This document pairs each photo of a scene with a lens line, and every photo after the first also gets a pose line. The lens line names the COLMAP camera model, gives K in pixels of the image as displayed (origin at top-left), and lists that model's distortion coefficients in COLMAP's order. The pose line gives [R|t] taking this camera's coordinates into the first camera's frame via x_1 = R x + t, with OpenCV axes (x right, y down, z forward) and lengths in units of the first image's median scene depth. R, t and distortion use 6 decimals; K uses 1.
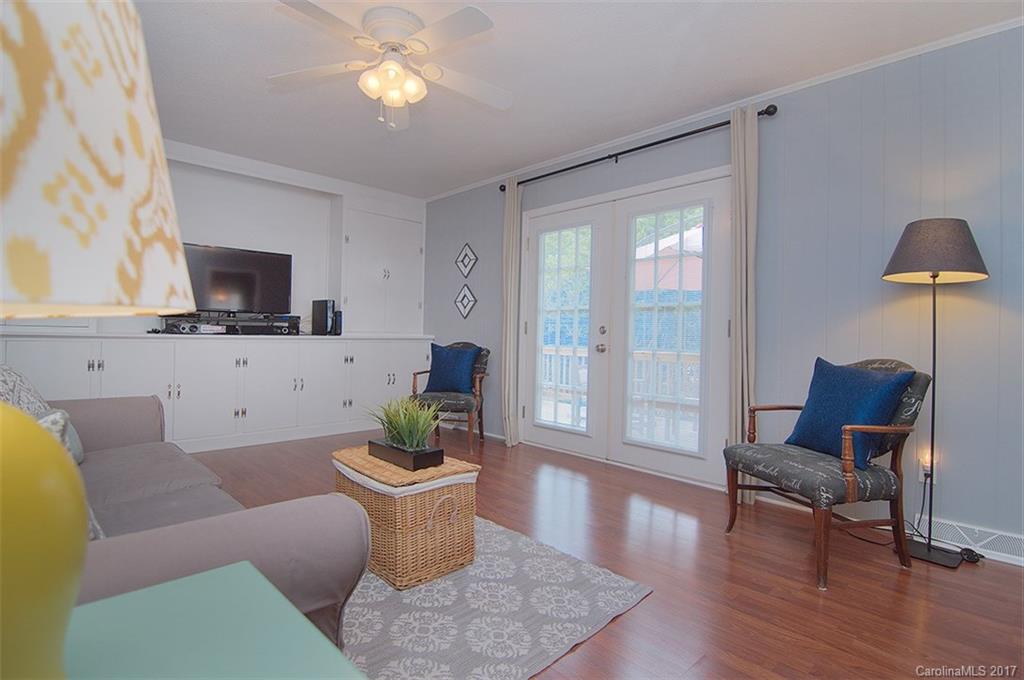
lens RADIAL K [[502.6, 0, 512.0], [0, 502.6, 340.0], [0, 0, 1]] dist [-0.010605, -0.000834]
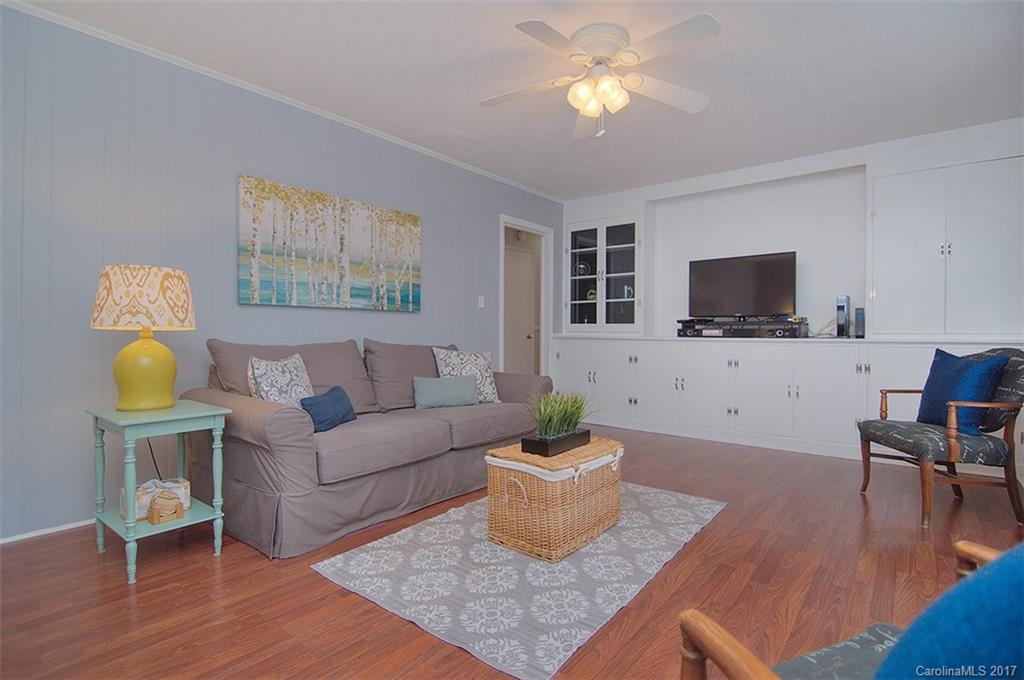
lens RADIAL K [[502.6, 0, 512.0], [0, 502.6, 340.0], [0, 0, 1]] dist [-0.010605, -0.000834]
pose [[0.116337, -0.001079, -0.993209, 0.530078], [-0.012201, 0.999922, -0.002516, 0.003641], [0.993135, 0.012411, 0.116315, 0.471289]]
